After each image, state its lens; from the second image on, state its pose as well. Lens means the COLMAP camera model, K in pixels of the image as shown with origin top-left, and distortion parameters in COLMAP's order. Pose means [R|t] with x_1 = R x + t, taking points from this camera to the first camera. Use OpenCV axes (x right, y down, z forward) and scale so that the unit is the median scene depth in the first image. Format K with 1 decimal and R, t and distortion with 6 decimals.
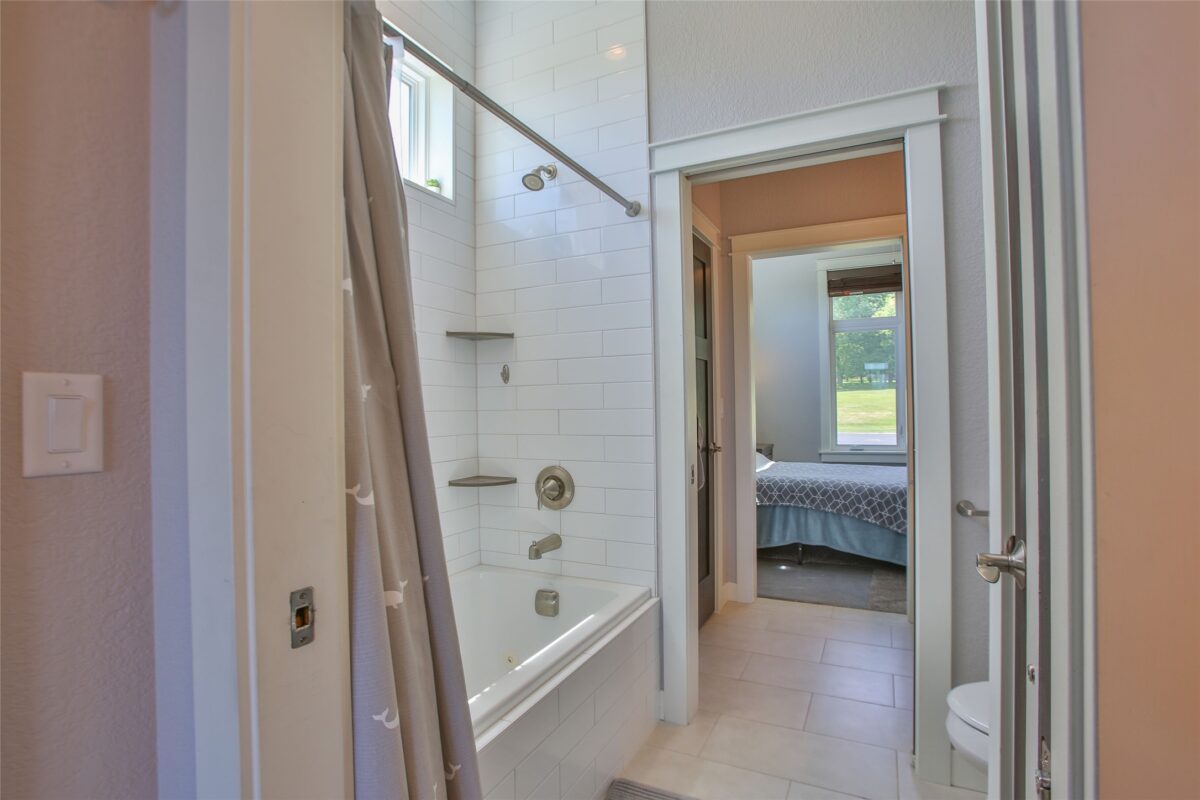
lens RADIAL K [[586.9, 0, 597.8], [0, 586.9, 407.6], [0, 0, 1]] dist [-0.075467, 0.030901]
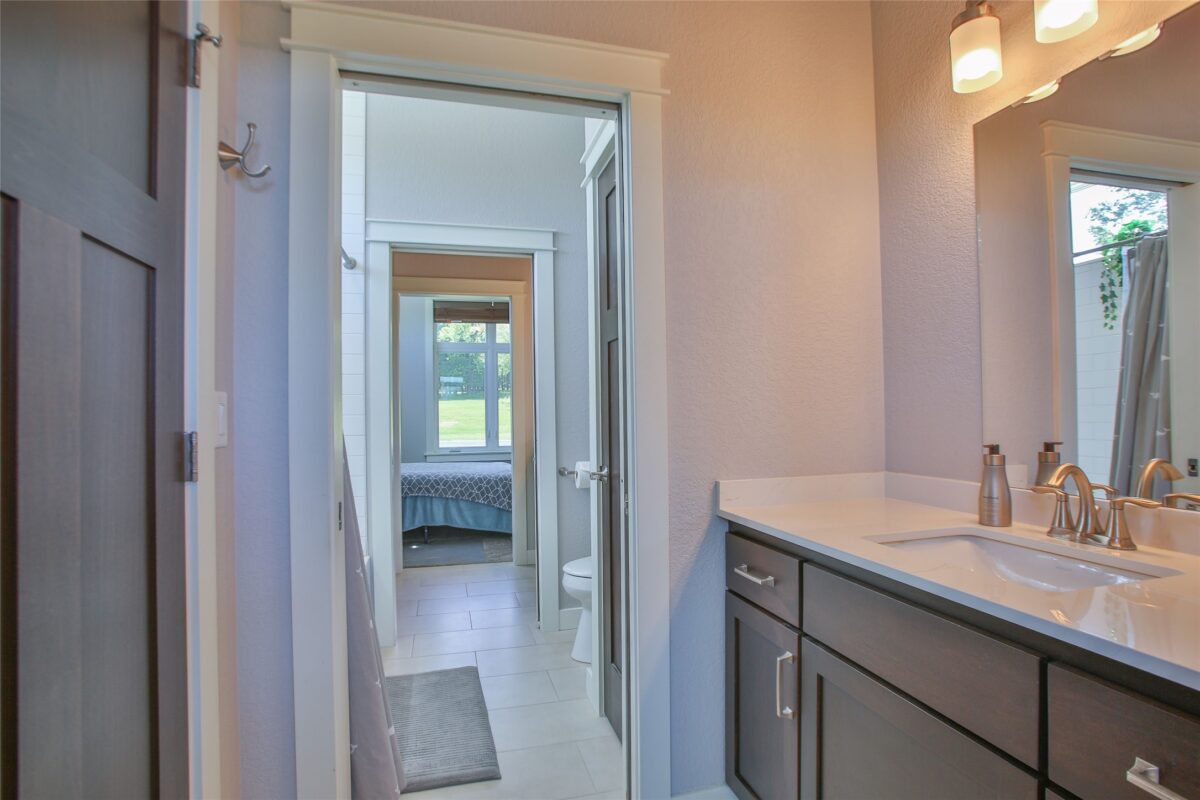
lens RADIAL K [[586.9, 0, 597.8], [0, 586.9, 407.6], [0, 0, 1]] dist [-0.075467, 0.030901]
pose [[0.760119, 0.011181, 0.649687, -0.189683], [-0.000720, 0.999866, -0.016365, 0.003084], [-0.649783, 0.011971, 0.760025, -0.187901]]
